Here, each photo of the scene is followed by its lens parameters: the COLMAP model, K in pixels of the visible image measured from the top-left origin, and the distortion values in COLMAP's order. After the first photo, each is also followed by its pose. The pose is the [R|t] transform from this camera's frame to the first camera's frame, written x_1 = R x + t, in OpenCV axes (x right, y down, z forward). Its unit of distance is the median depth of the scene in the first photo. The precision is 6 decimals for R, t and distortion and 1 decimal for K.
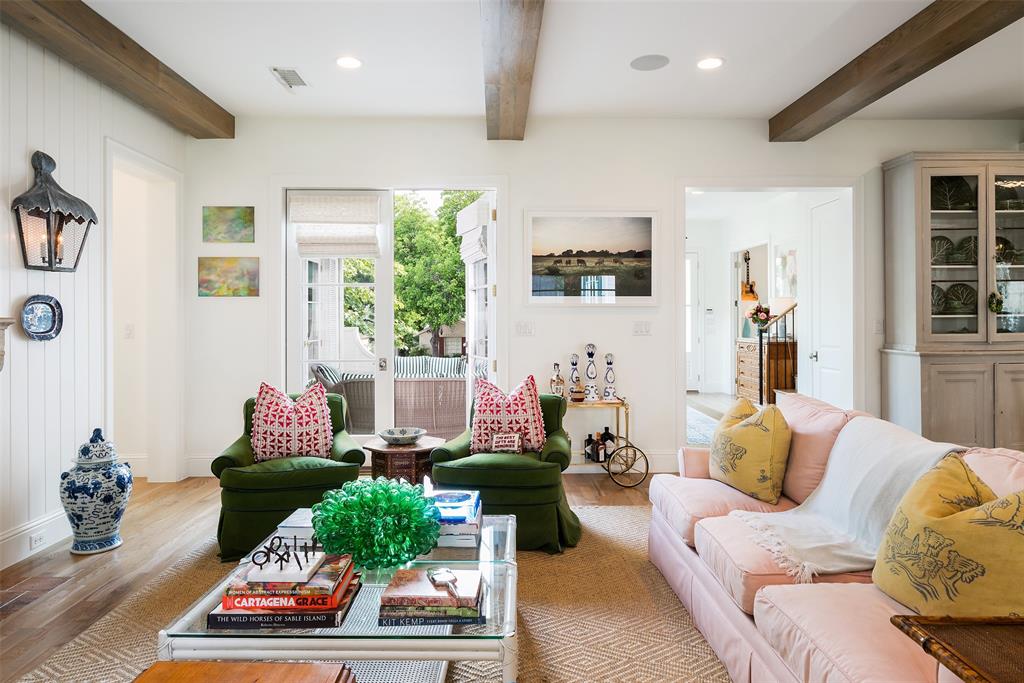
lens RADIAL K [[643.5, 0, 512.1], [0, 643.5, 317.9], [0, 0, 1]] dist [-0.000882, 0.000618]
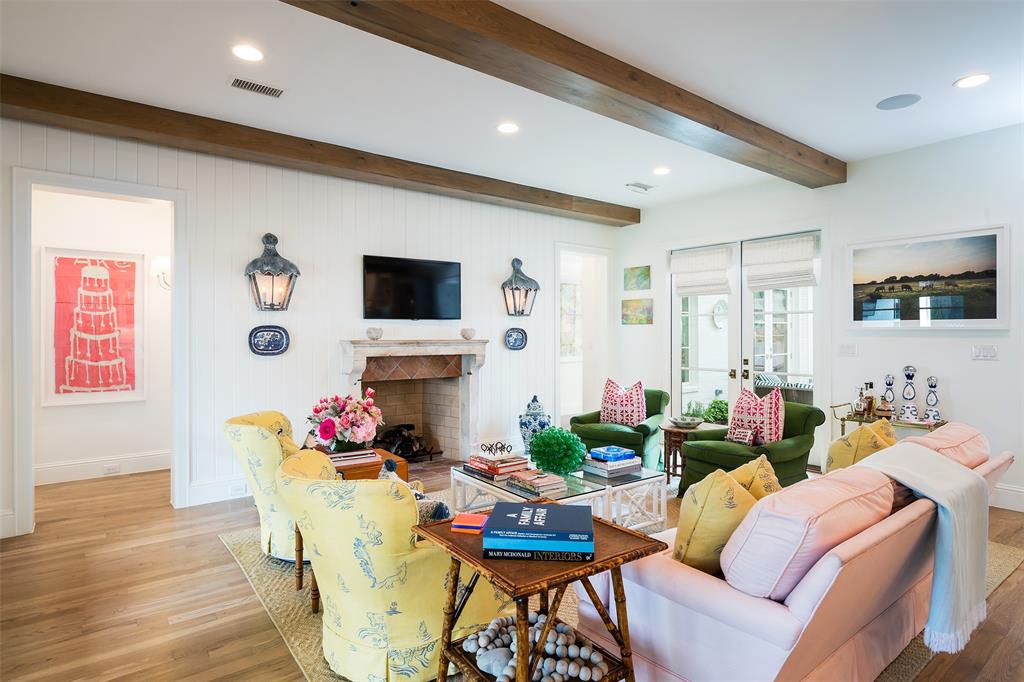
lens RADIAL K [[523.8, 0, 508.3], [0, 523.8, 337.0], [0, 0, 1]] dist [-0.003853, 0.000294]
pose [[0.606712, 0.006684, -0.794894, 0.399154], [0.000727, 0.999960, 0.008963, -0.014708], [0.794922, -0.006015, 0.606682, -0.026058]]
